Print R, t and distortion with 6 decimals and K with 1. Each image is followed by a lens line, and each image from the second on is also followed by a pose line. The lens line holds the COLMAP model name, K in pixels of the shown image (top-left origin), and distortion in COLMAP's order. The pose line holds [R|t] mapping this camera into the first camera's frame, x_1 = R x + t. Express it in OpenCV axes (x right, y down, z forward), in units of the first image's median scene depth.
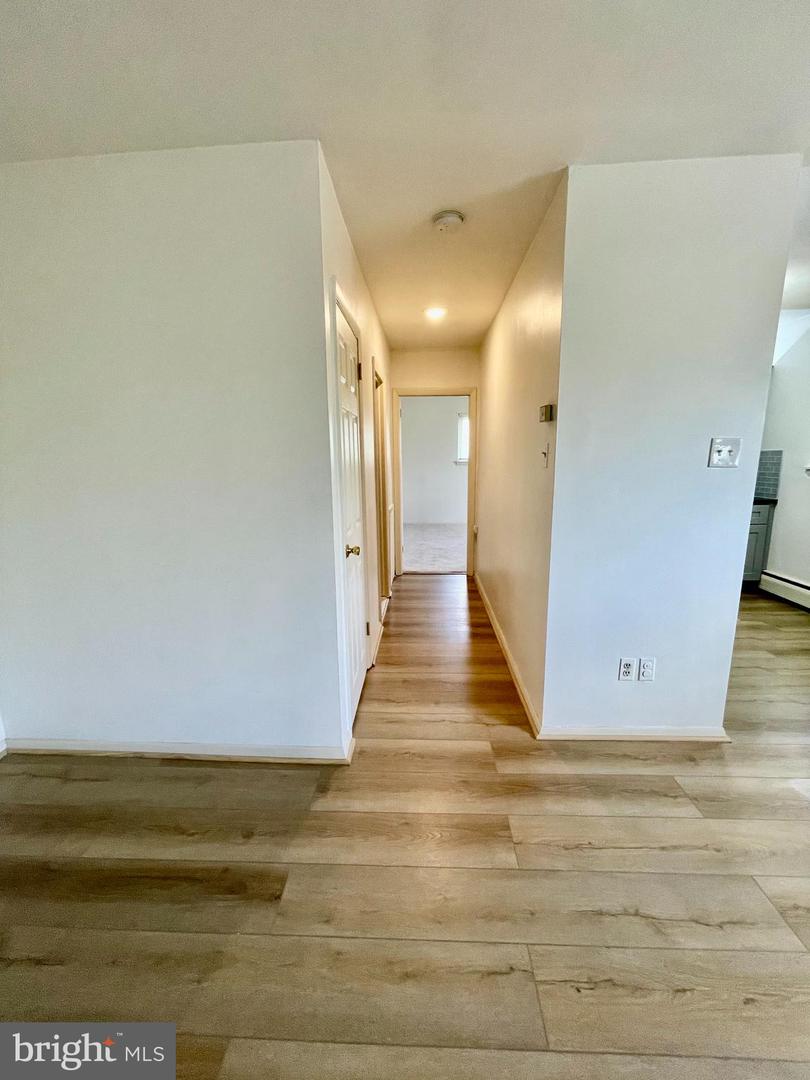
lens RADIAL K [[441.9, 0, 409.4], [0, 441.9, 537.3], [0, 0, 1]] dist [0.000704, 0.000015]
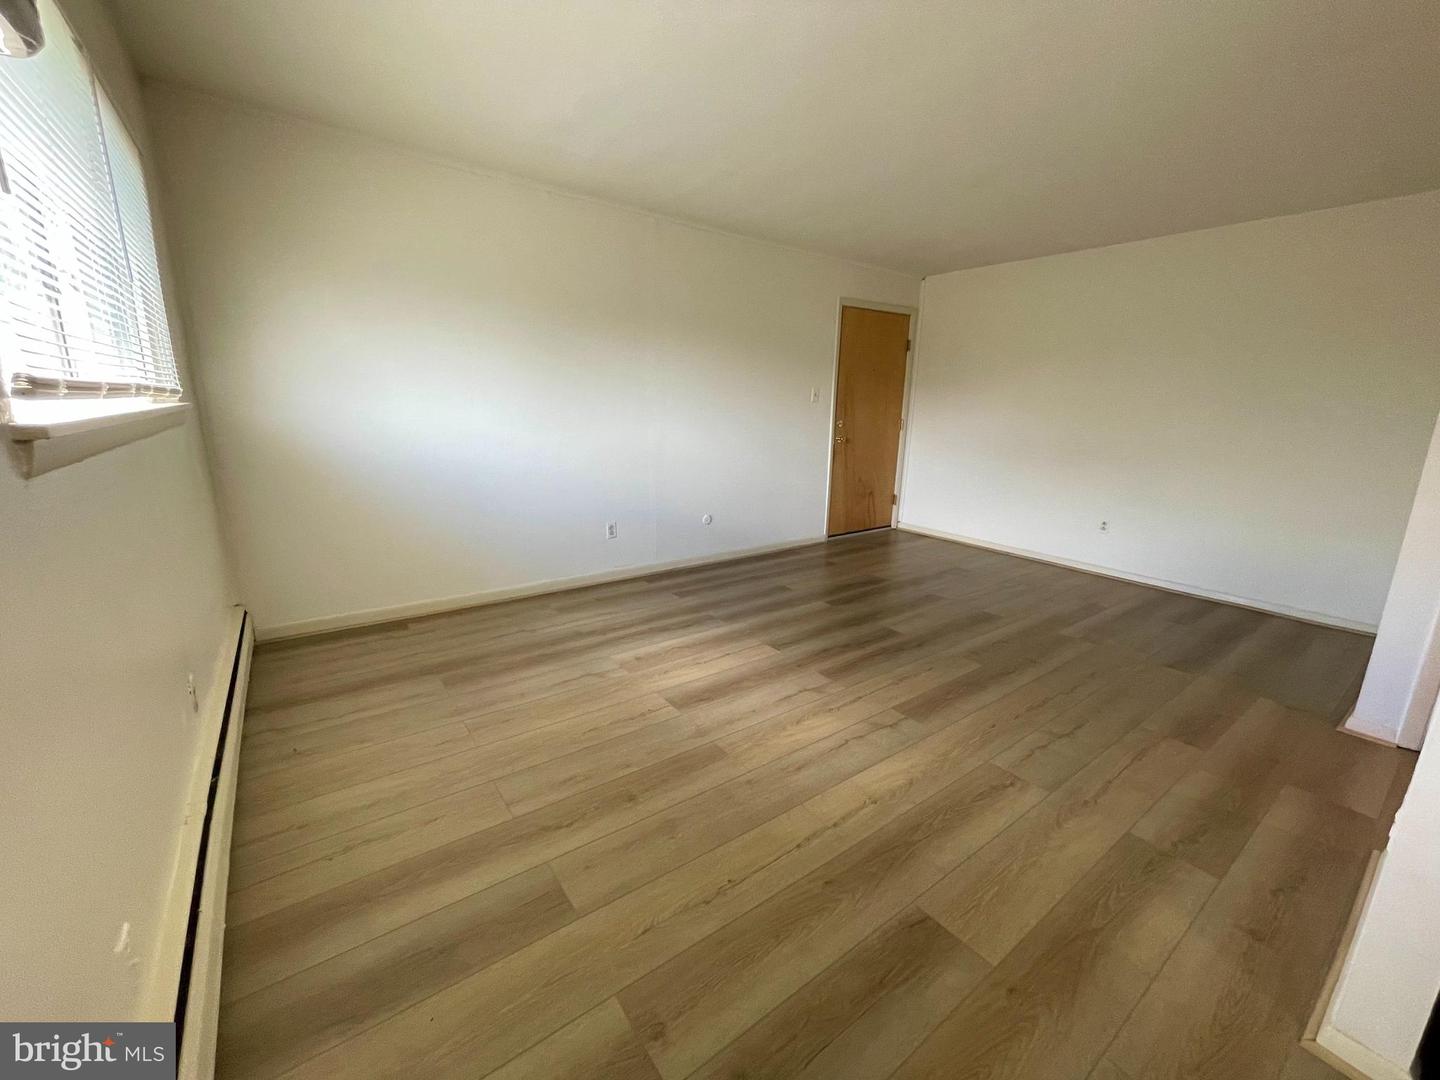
lens RADIAL K [[589.3, 0, 716.5], [0, 589.3, 537.1], [0, 0, 1]] dist [0.000704, 0.000015]
pose [[-0.785268, 0.134472, -0.604377, 1.571405], [-0.128926, 0.919220, 0.372038, -0.149561], [0.605584, 0.370069, -0.704498, 0.934389]]
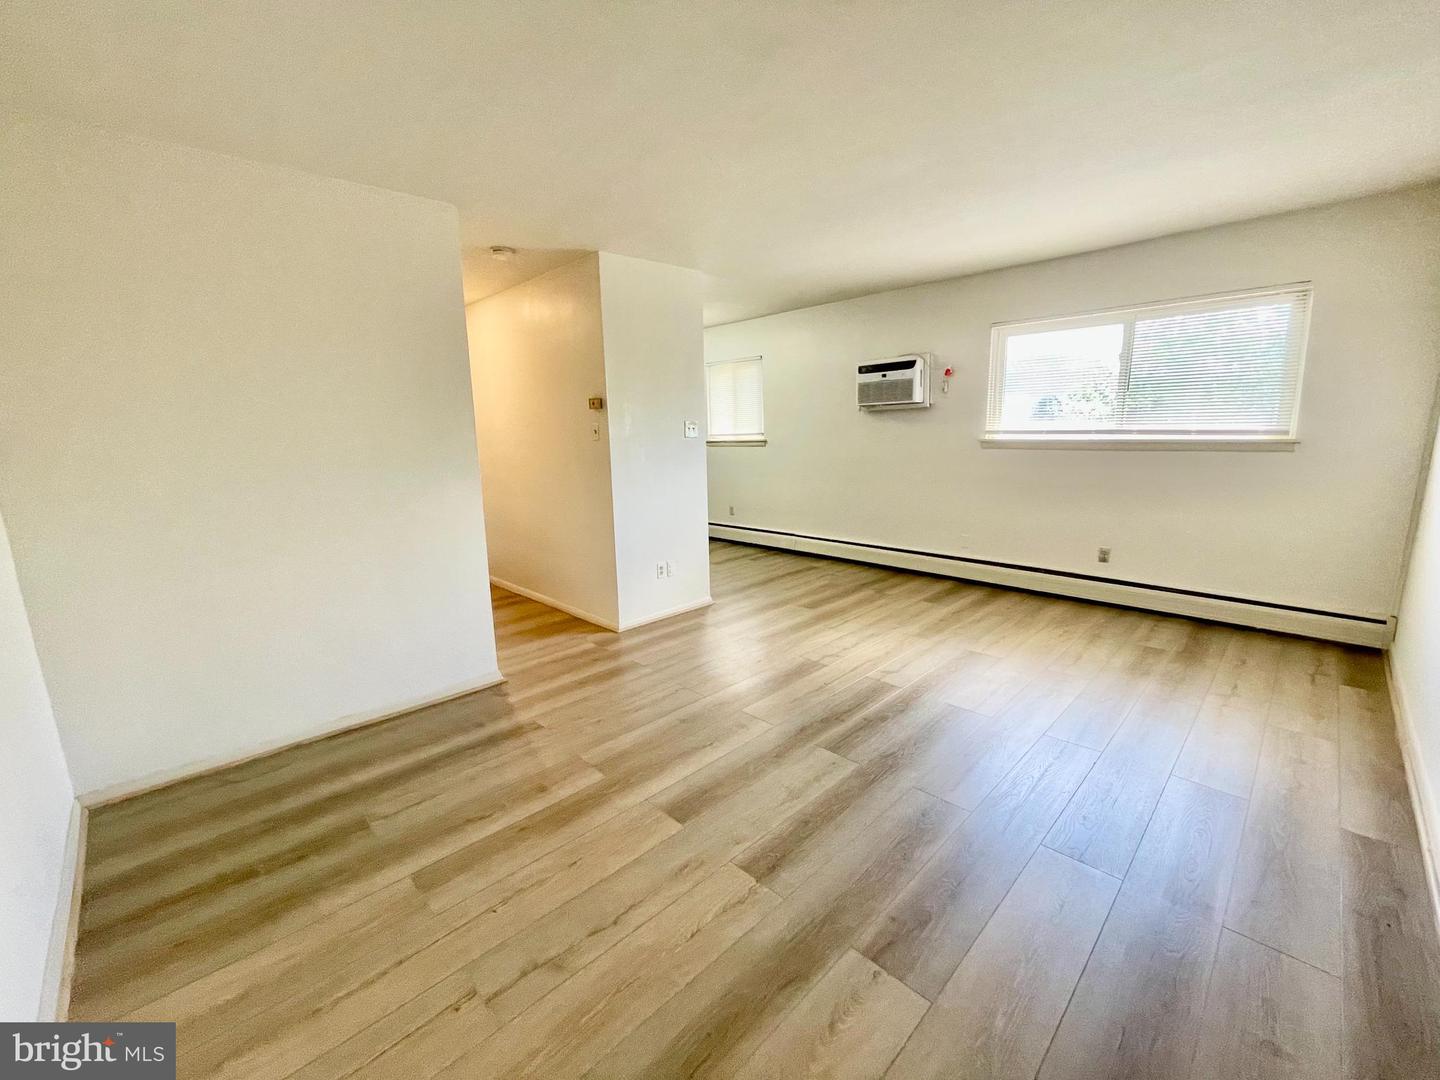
lens RADIAL K [[589.3, 0, 716.5], [0, 589.3, 537.1], [0, 0, 1]] dist [0.000704, 0.000015]
pose [[0.692219, -0.138537, 0.708266, -0.845659], [0.150108, 0.987577, 0.046463, 0.123683], [-0.705904, 0.074154, 0.704415, -0.612806]]
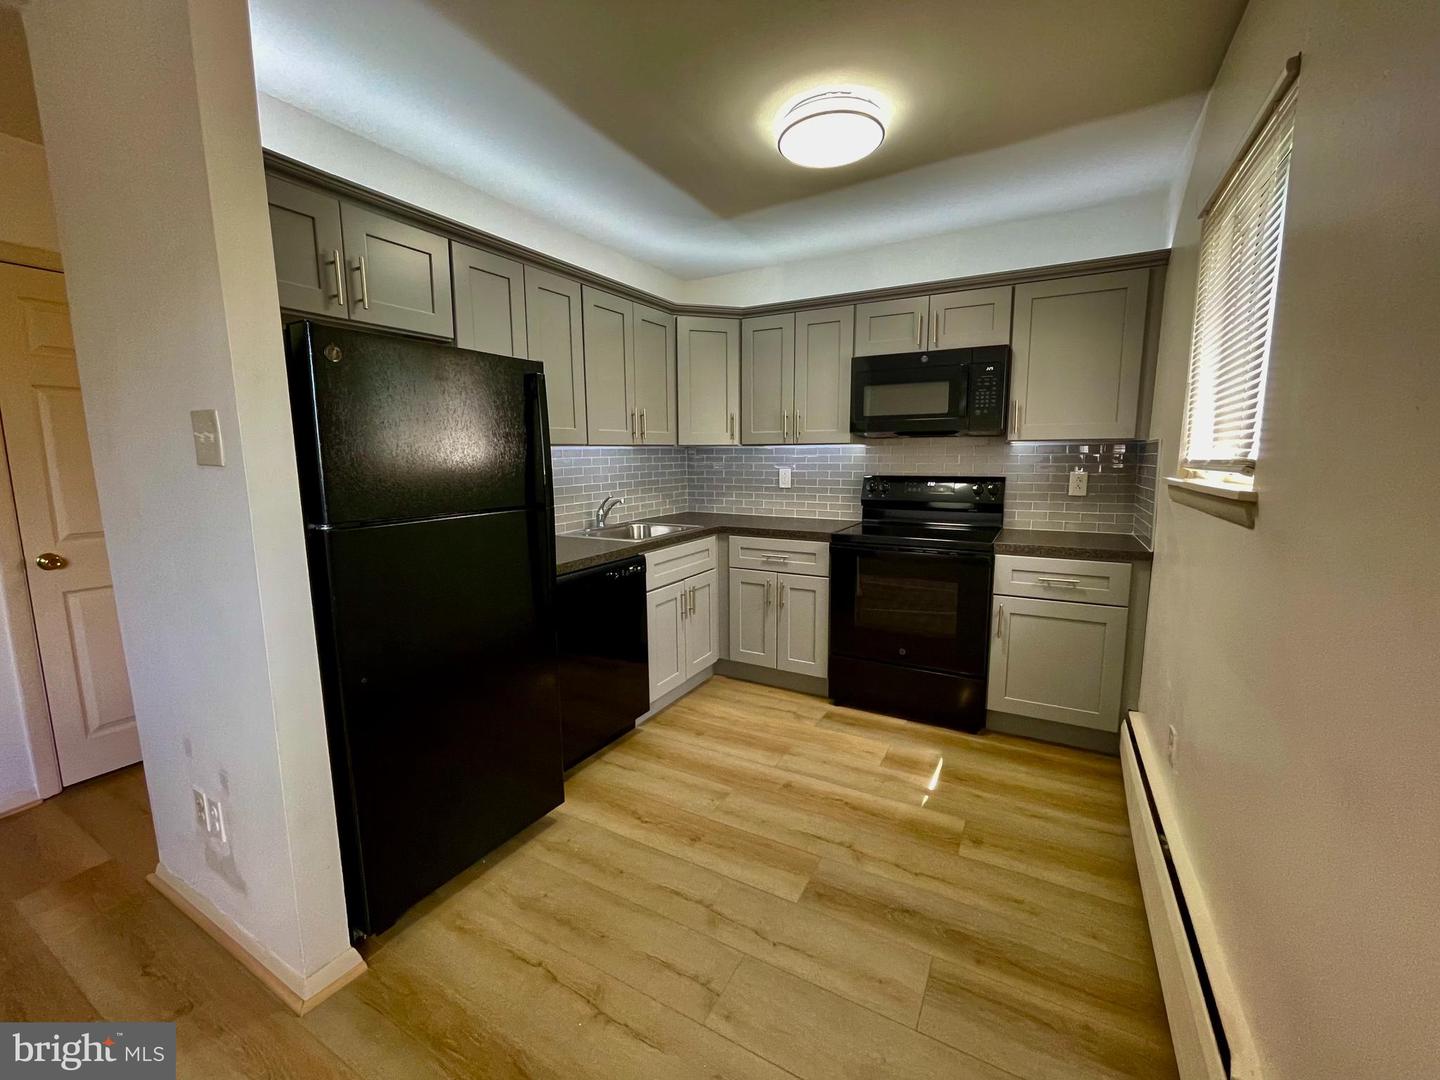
lens RADIAL K [[589.3, 0, 716.5], [0, 589.3, 537.1], [0, 0, 1]] dist [0.000704, 0.000015]
pose [[0.884931, 0.065158, -0.461142, 1.504947], [-0.087872, 0.995740, -0.027932, -0.097062], [0.457357, 0.065240, 0.886887, 0.631850]]
